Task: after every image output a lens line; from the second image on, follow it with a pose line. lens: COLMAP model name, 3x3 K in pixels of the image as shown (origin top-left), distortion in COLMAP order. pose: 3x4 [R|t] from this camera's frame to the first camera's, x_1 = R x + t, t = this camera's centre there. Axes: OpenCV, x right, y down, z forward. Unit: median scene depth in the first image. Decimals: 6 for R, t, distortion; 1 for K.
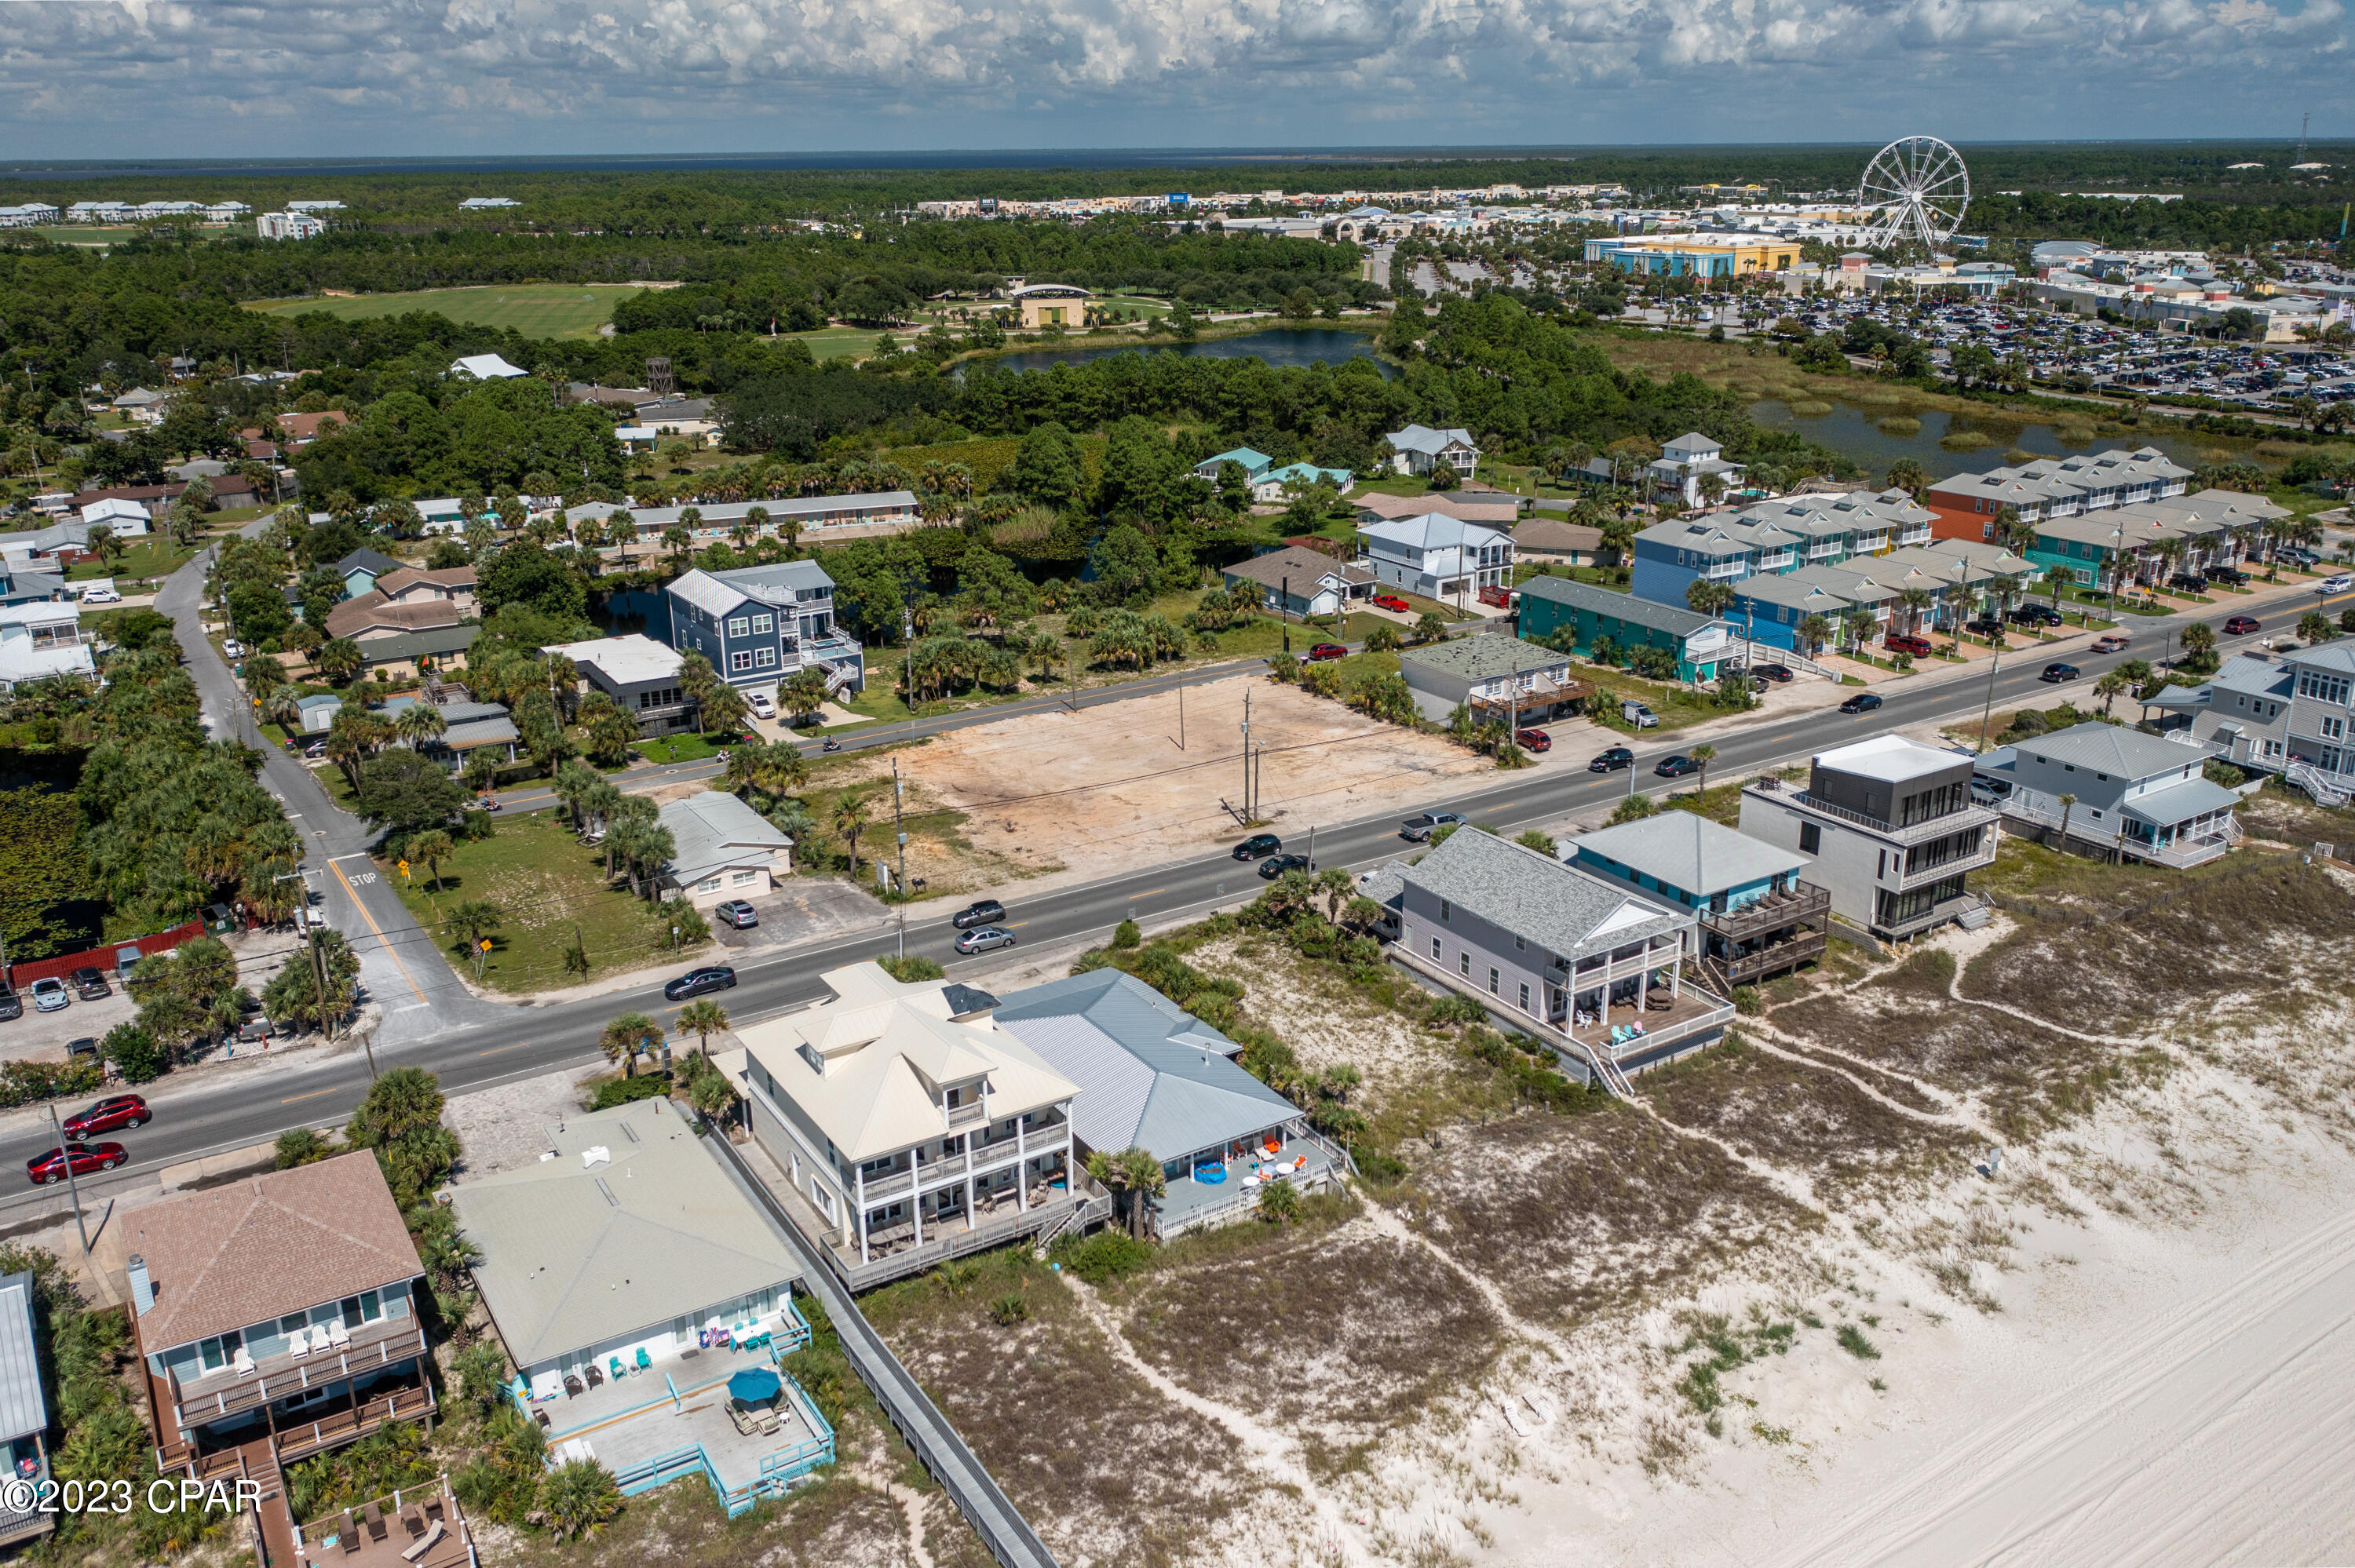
lens RADIAL K [[1858.3, 0, 1181.3], [0, 1858.3, 778.7], [0, 0, 1]] dist [-0.009155, 0.003660]
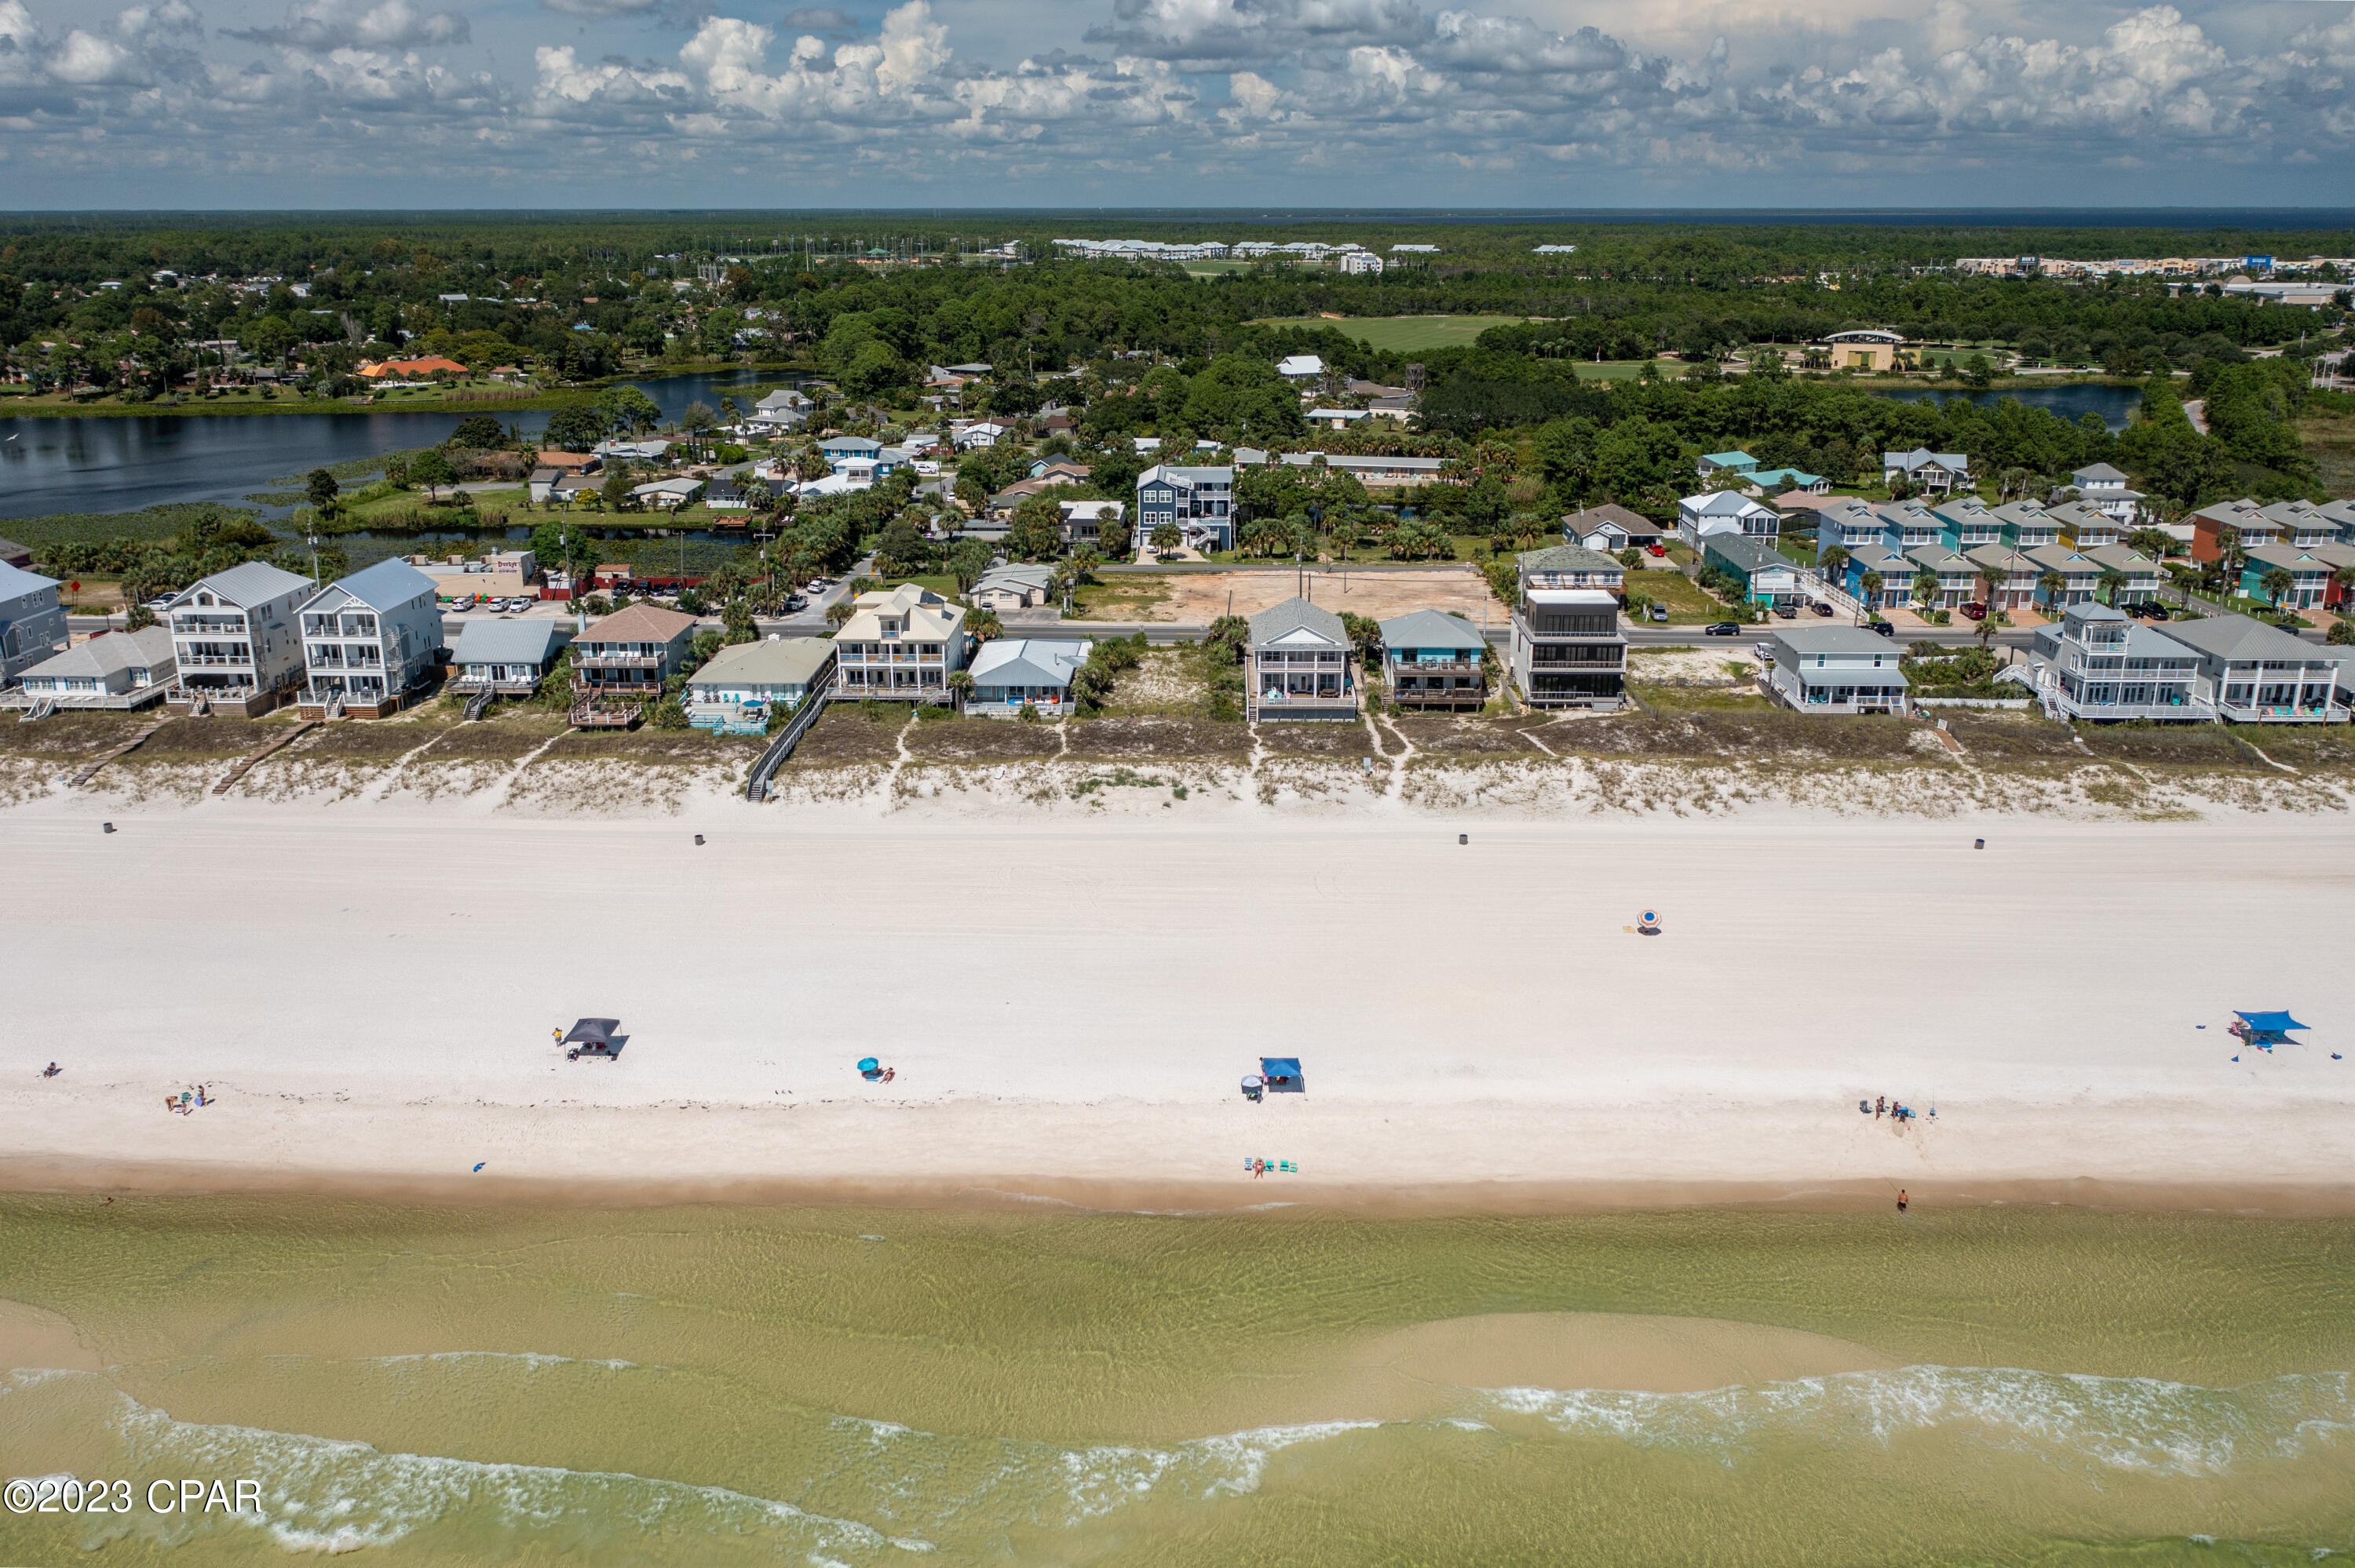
lens RADIAL K [[1870.2, 0, 1177.5], [0, 1870.2, 784.0], [0, 0, 1]] dist [-0.007930, 0.001558]
pose [[0.830531, 0.171447, -0.529928, 0.599087], [-0.184870, 0.982362, 0.028084, 0.099460], [0.525396, 0.074643, 0.847577, -0.301788]]
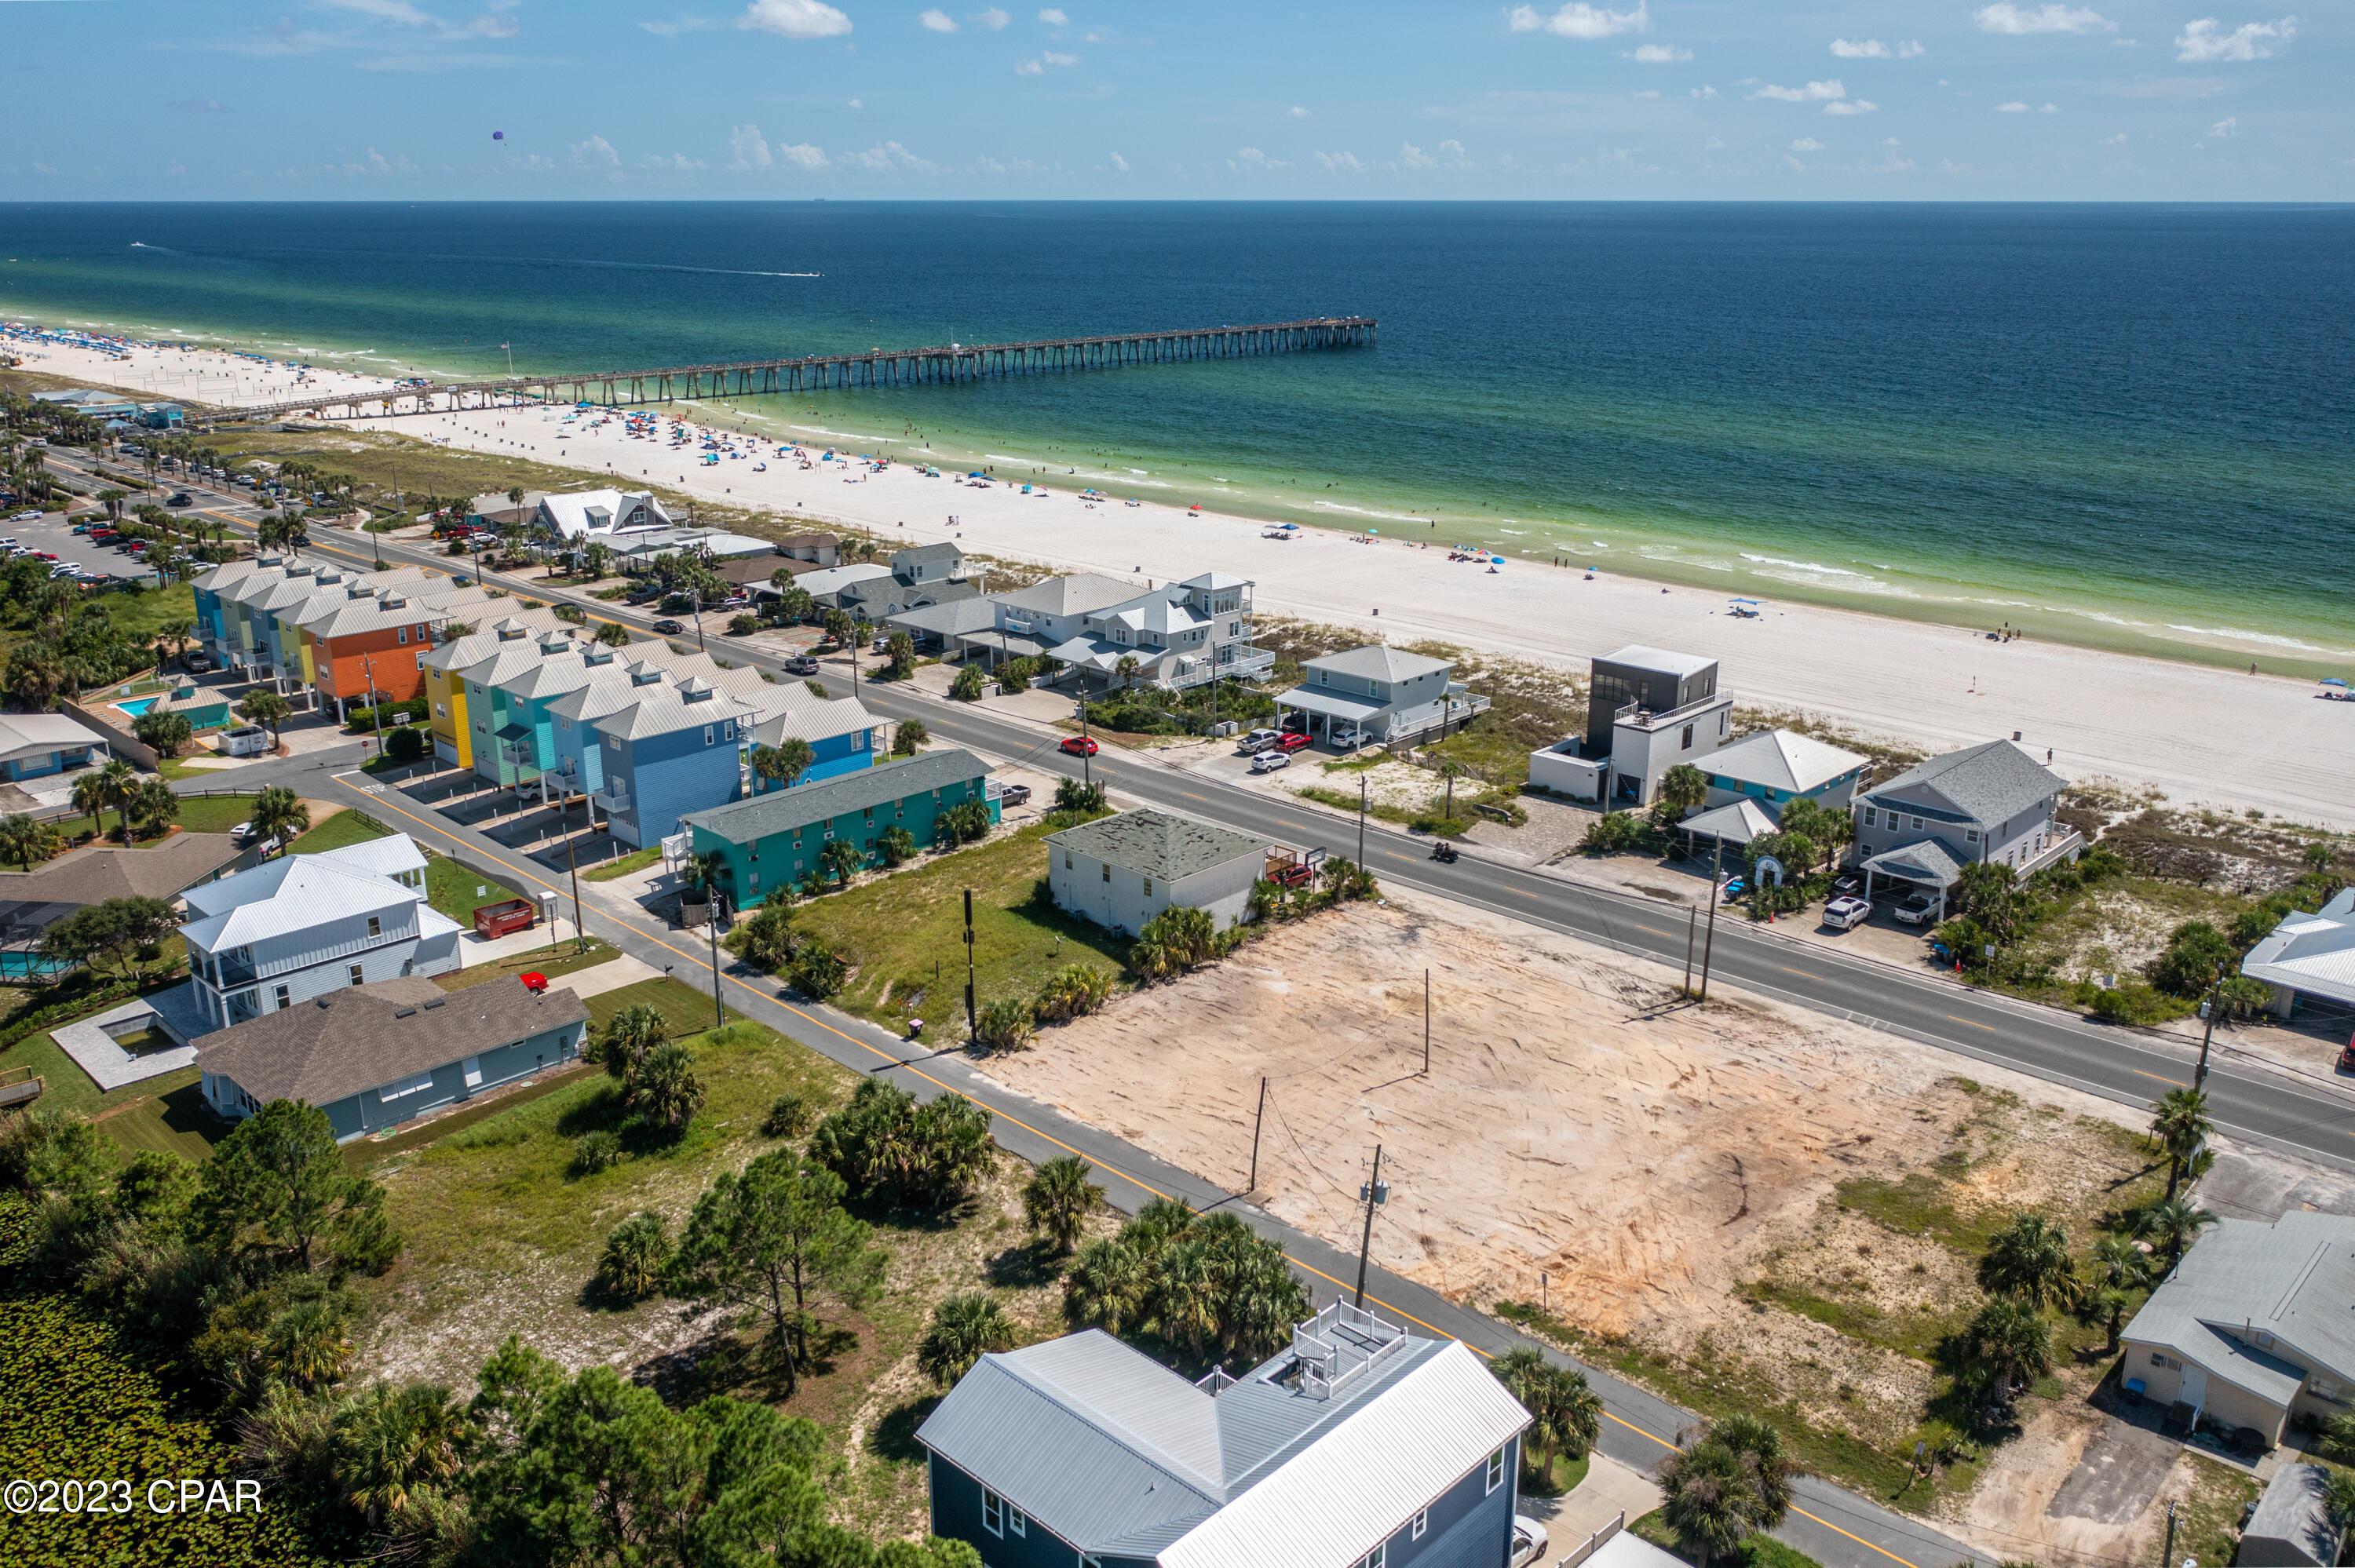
lens RADIAL K [[1855.0, 0, 1177.5], [0, 1855.0, 784.0], [0, 0, 1]] dist [-0.008471, 0.000927]
pose [[-0.234854, -0.282876, 0.929960, -0.462804], [0.314650, 0.883083, 0.348080, -0.298505], [-0.919695, 0.374359, -0.118389, 0.918638]]
